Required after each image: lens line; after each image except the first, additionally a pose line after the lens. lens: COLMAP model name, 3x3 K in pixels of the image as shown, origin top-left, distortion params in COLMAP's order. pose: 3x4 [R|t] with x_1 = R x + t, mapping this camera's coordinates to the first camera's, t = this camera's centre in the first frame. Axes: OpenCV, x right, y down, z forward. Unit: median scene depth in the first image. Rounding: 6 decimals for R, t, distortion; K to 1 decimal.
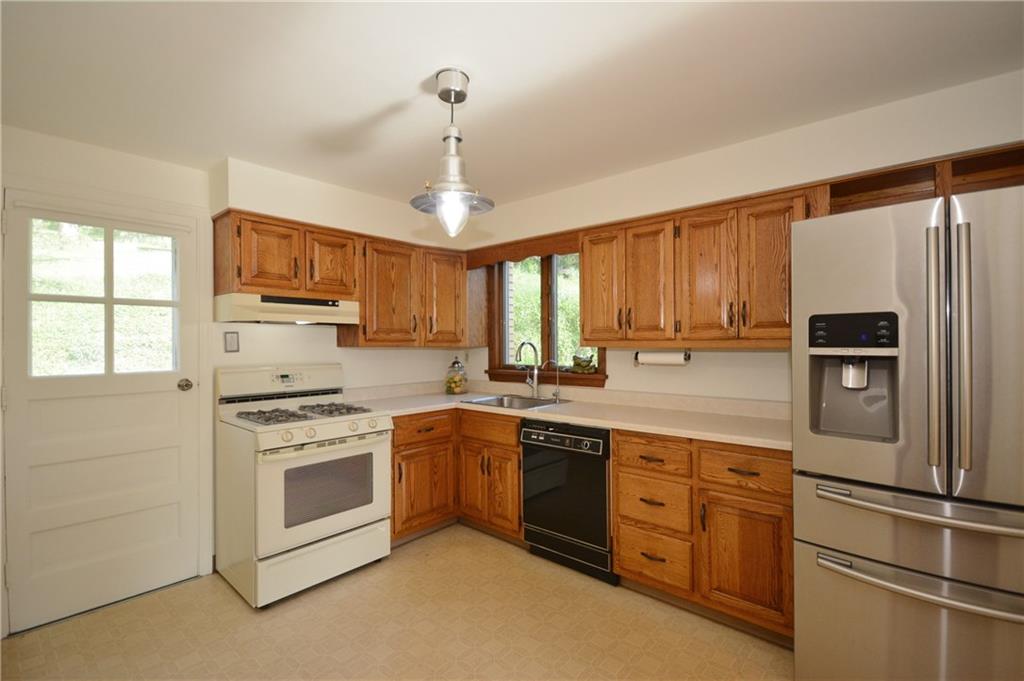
lens RADIAL K [[469.6, 0, 512.0], [0, 469.6, 340.5], [0, 0, 1]] dist [-0.003430, 0.000000]
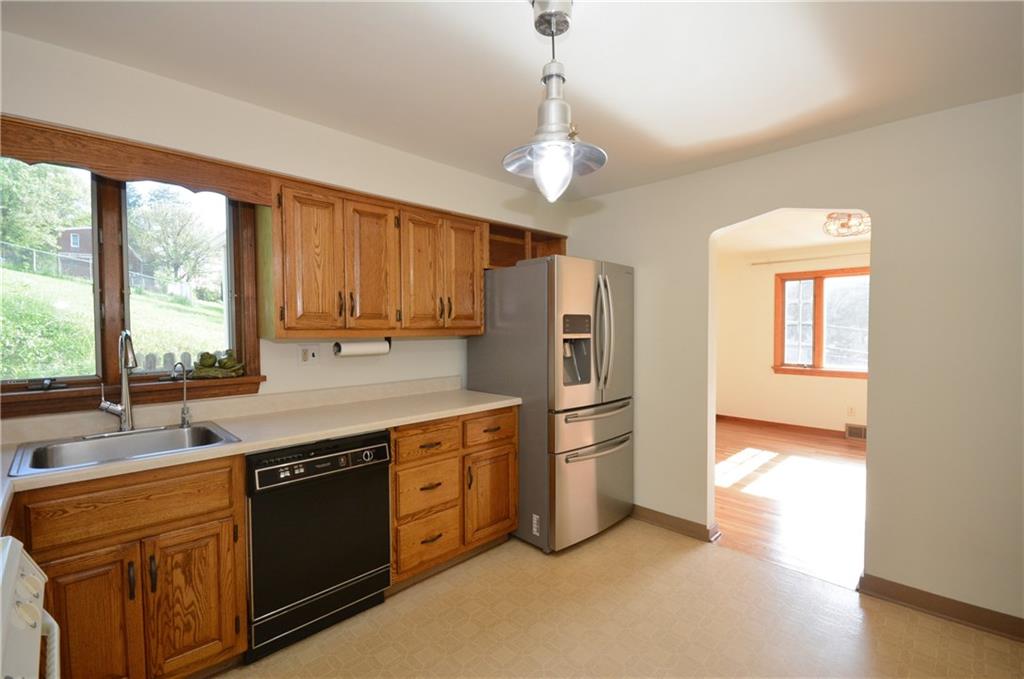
lens RADIAL K [[455.4, 0, 512.0], [0, 455.4, 339.5], [0, 0, 1]] dist [0.001422, -0.008488]
pose [[0.061696, -0.021864, 0.997855, -0.648172], [-0.001361, 0.999757, 0.021990, -0.000664], [-0.998094, -0.002715, 0.061652, 0.724942]]
